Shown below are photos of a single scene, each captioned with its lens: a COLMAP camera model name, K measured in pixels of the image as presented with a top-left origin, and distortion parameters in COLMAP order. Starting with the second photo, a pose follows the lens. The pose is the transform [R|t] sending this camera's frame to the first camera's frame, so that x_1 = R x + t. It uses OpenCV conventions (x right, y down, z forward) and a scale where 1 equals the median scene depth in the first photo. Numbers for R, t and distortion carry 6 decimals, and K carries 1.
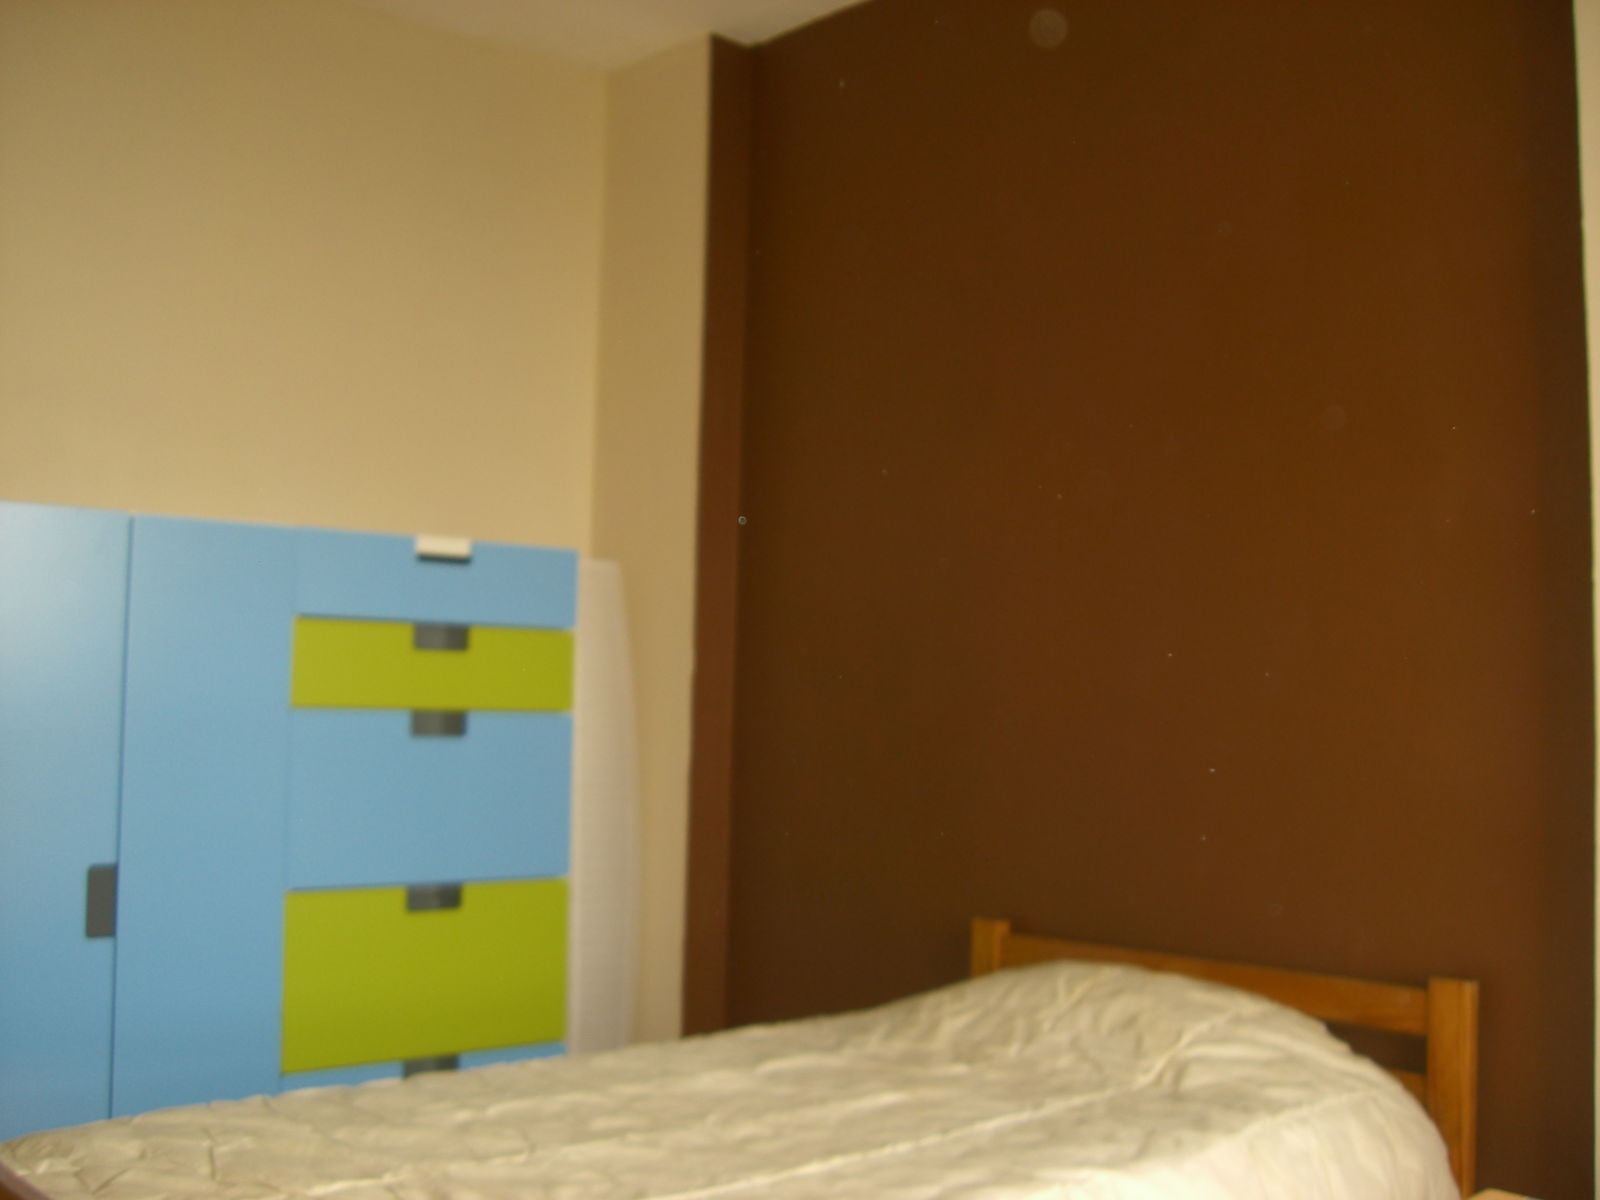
lens RADIAL K [[1744.9, 0, 800.0], [0, 1744.9, 600.0], [0, 0, 1]] dist [-0.268907, 0.275691]
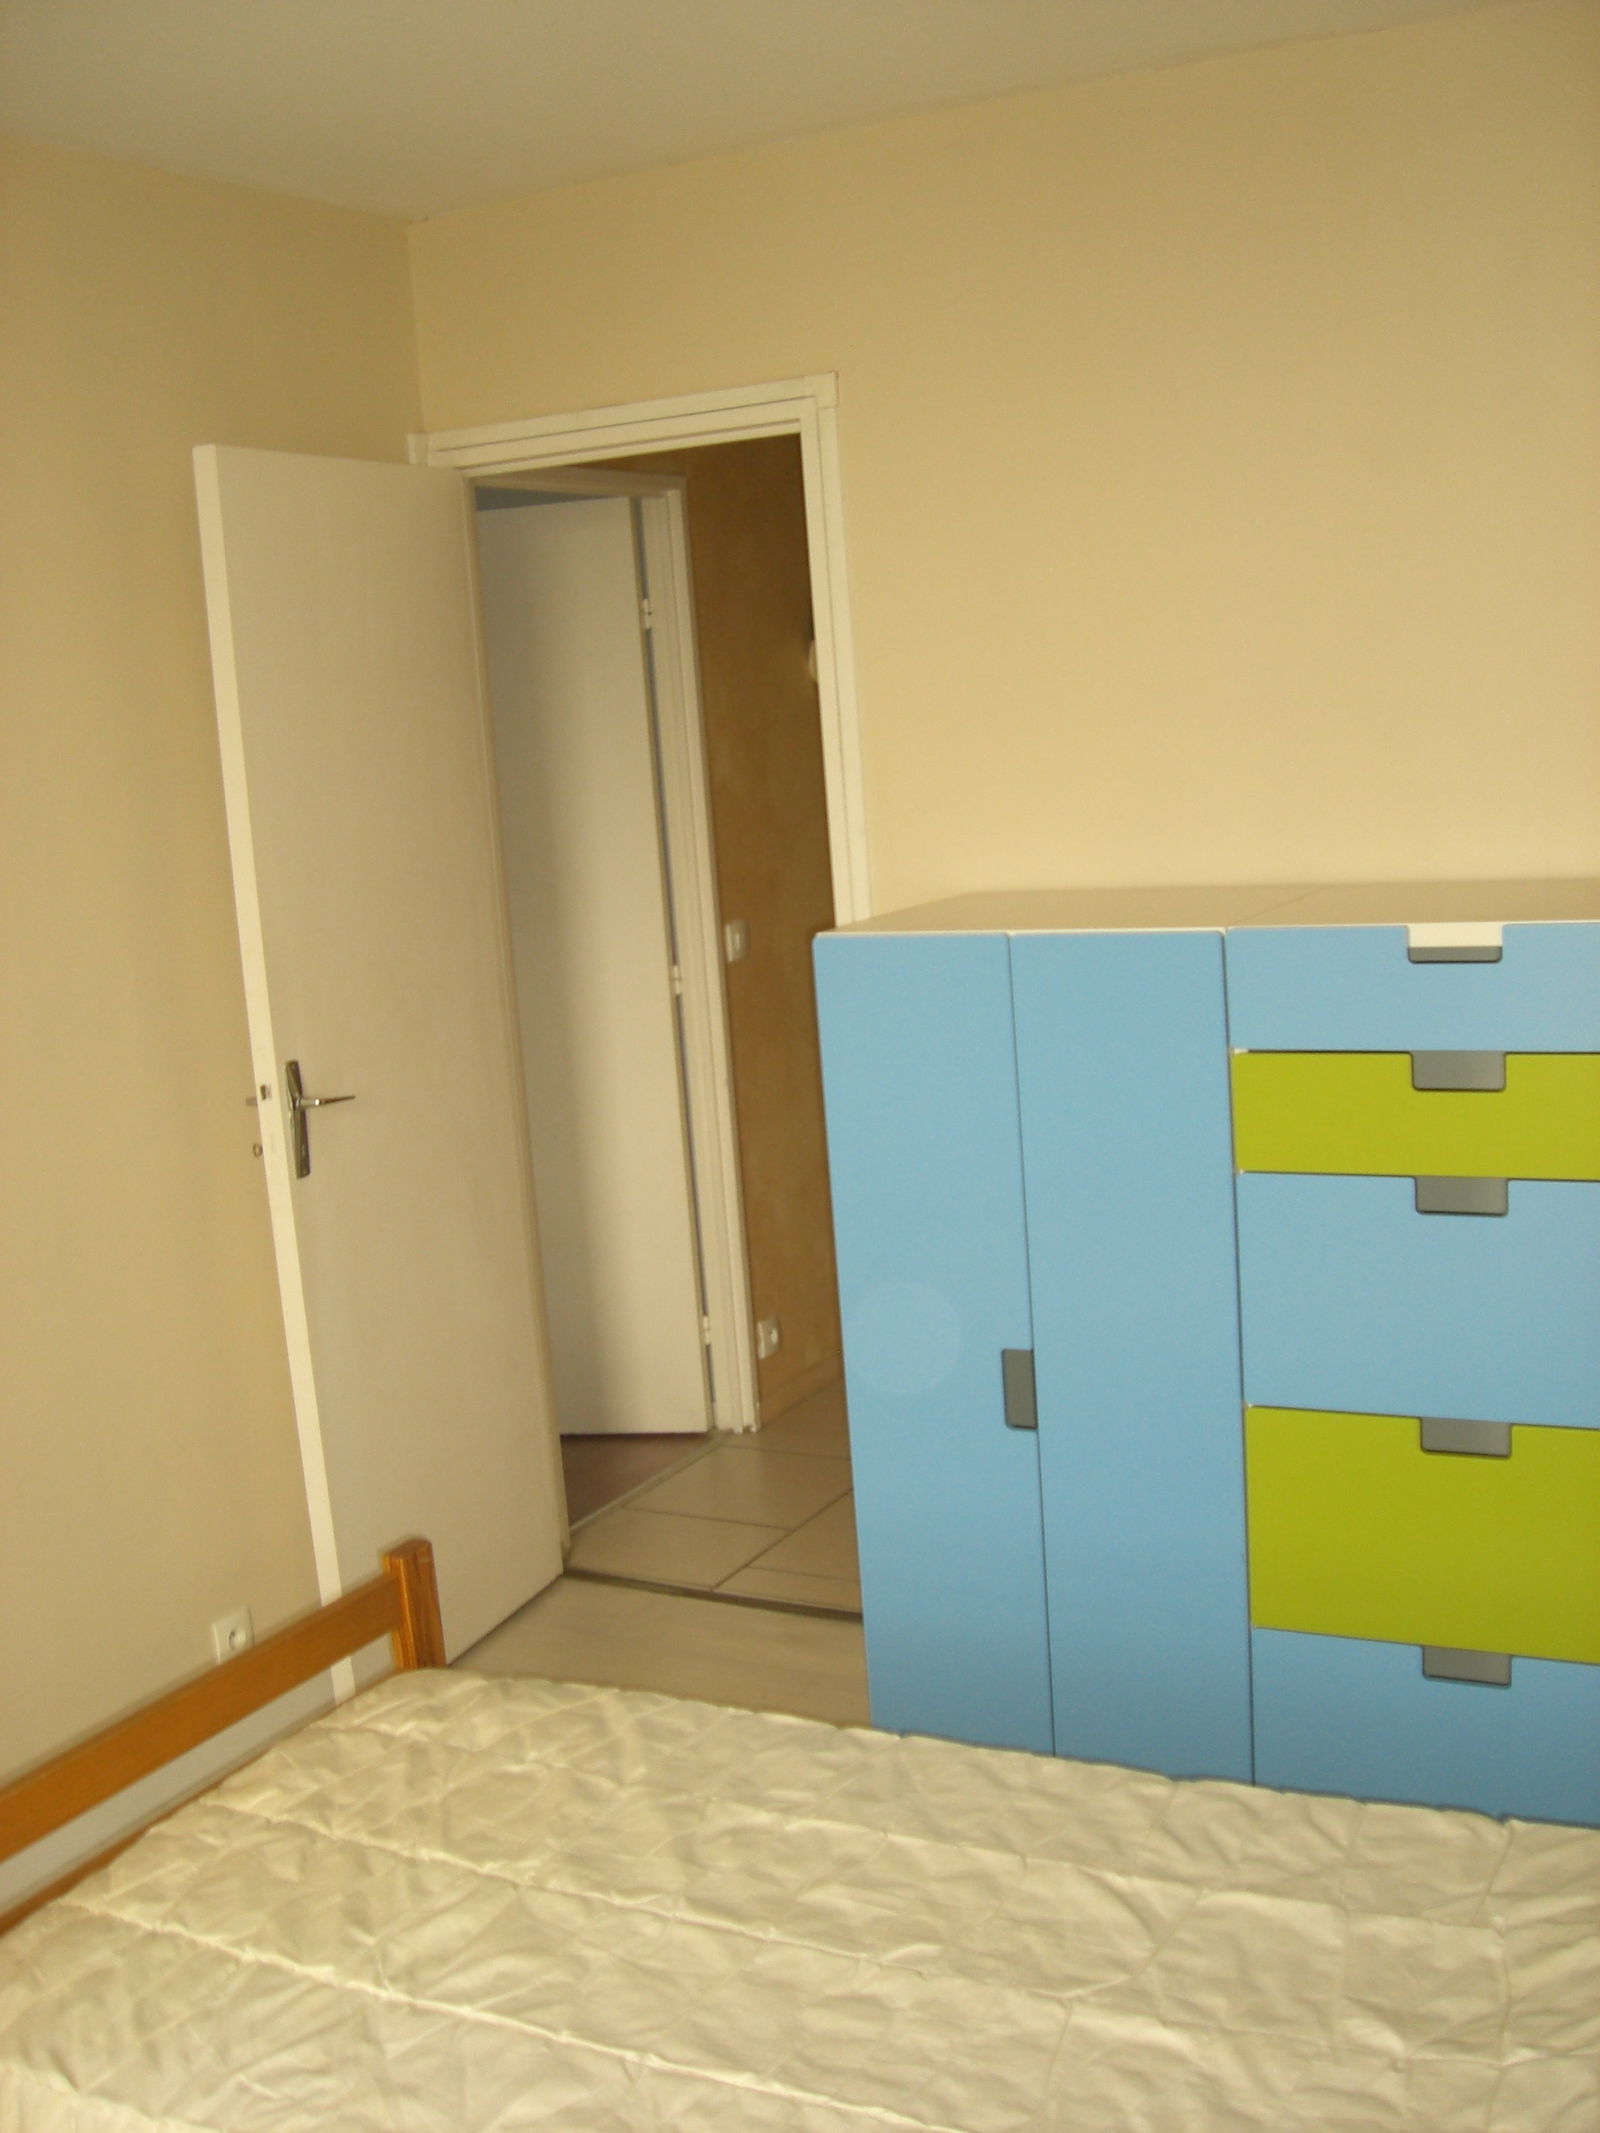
lens RADIAL K [[2326.2, 0, 800.0], [0, 2326.2, 1066.5], [0, 0, 1]] dist [-0.268907, 0.275691]
pose [[0.295962, 0.080260, -0.951822, 0.572926], [0.119839, 0.985470, 0.120360, -0.120246], [0.947652, -0.149687, 0.282044, 0.507416]]
